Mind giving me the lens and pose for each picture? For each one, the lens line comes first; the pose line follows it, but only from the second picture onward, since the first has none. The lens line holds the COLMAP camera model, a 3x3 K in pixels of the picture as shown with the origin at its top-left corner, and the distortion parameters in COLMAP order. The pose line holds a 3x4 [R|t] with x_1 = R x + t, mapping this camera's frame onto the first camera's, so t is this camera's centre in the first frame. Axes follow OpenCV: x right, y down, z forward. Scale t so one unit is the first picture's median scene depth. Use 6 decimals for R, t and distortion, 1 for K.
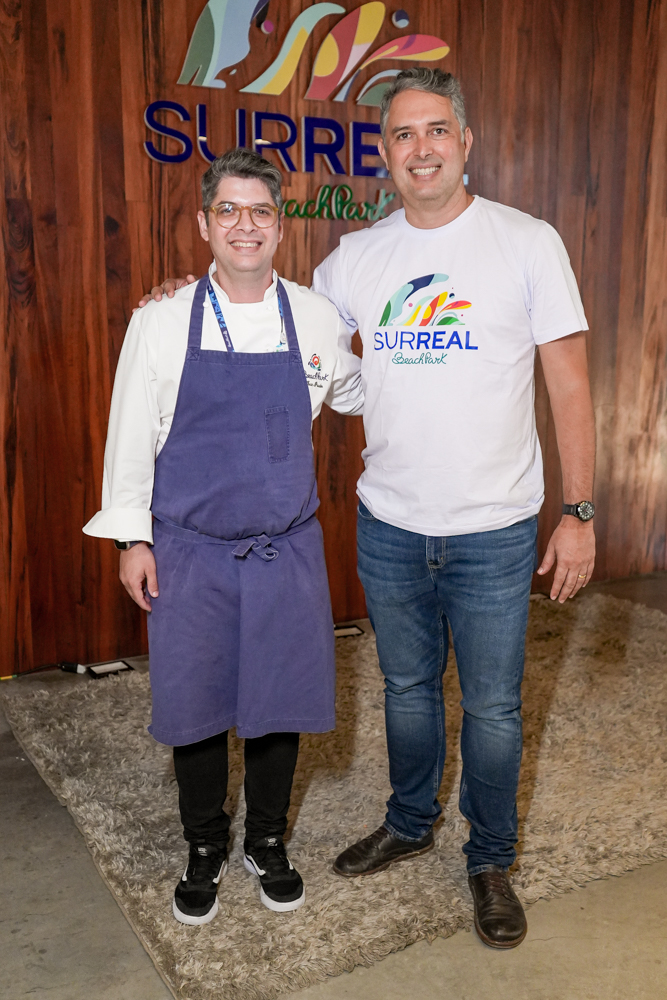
lens RADIAL K [[914.7, 0, 312.7], [0, 914.7, 445.7], [0, 0, 1]] dist [-0.002767, 0.003188]
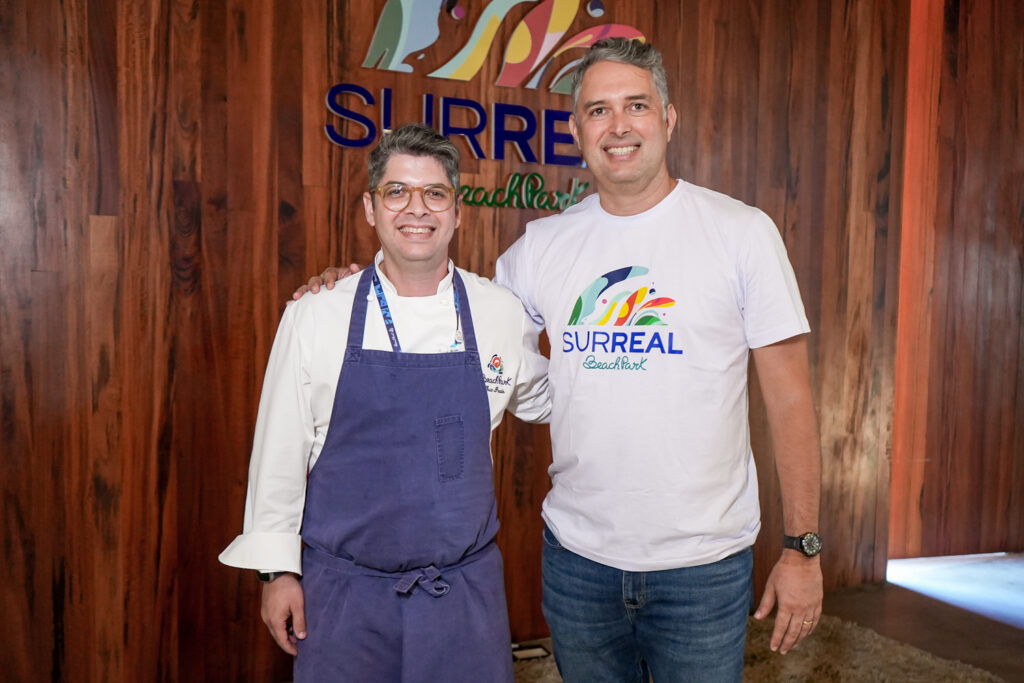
lens RADIAL K [[843.1, 0, 485.8], [0, 843.1, 332.0], [0, 0, 1]] dist [0.001433, 0.001706]
pose [[0.999444, 0.017206, -0.028554, 0.011759], [-0.020084, 0.994396, -0.103791, -0.029453], [0.026608, 0.104307, 0.994189, 0.149902]]
